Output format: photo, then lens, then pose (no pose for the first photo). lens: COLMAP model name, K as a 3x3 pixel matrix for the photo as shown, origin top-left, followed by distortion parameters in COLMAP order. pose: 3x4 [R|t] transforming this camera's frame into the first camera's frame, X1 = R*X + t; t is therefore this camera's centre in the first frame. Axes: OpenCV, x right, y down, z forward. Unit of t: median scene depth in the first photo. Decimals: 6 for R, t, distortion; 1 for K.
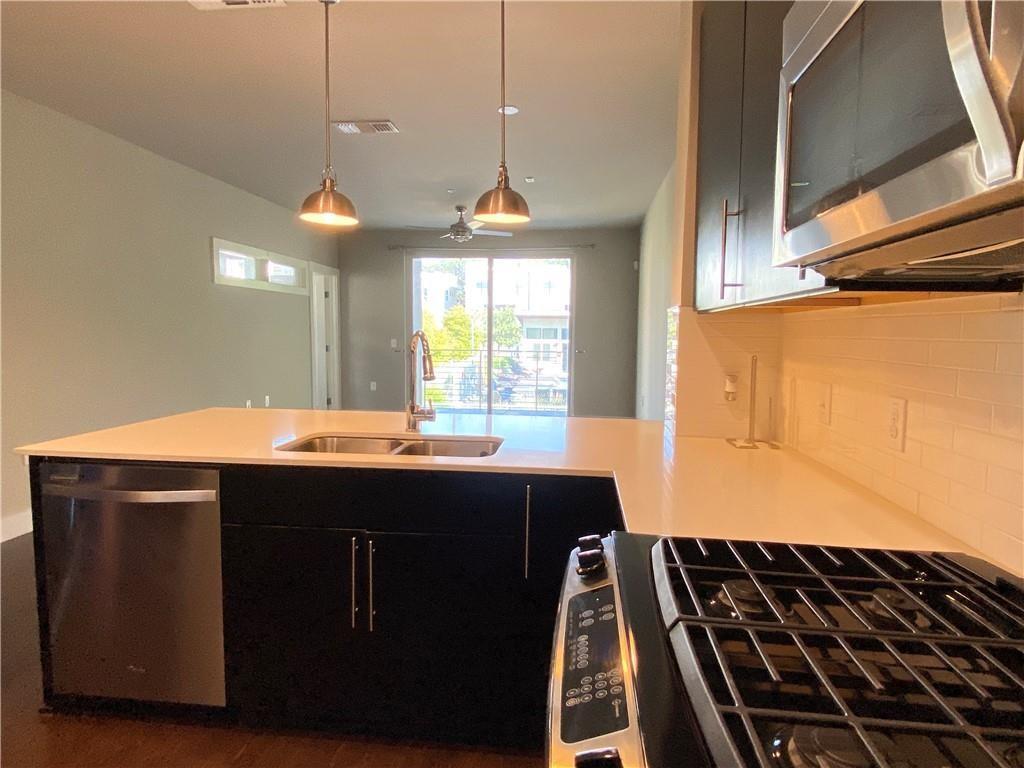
lens RADIAL K [[595.8, 0, 515.6], [0, 595.8, 389.6], [0, 0, 1]] dist [0.006659, 0.000145]
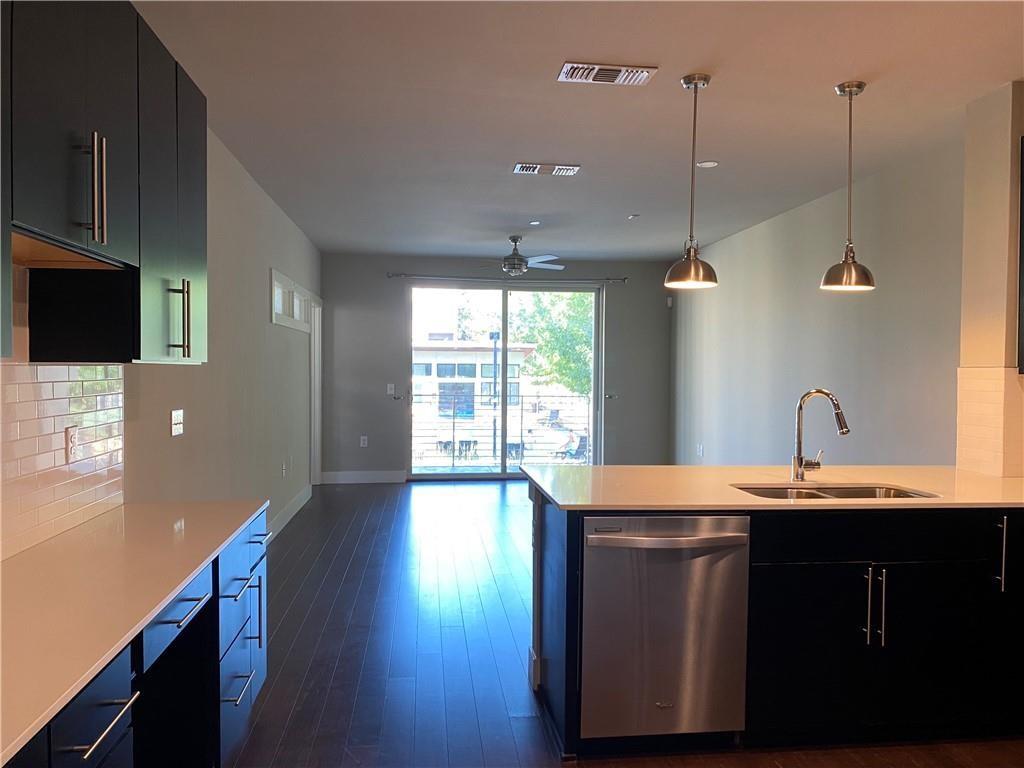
lens RADIAL K [[768.3, 0, 505.8], [0, 768.3, 383.9], [0, 0, 1]] dist [0.019249, -0.028143]
pose [[0.977537, -0.006761, 0.210657, -0.283976], [0.022134, 0.997252, -0.070706, -0.005602], [-0.209600, 0.073780, 0.975000, -0.080658]]
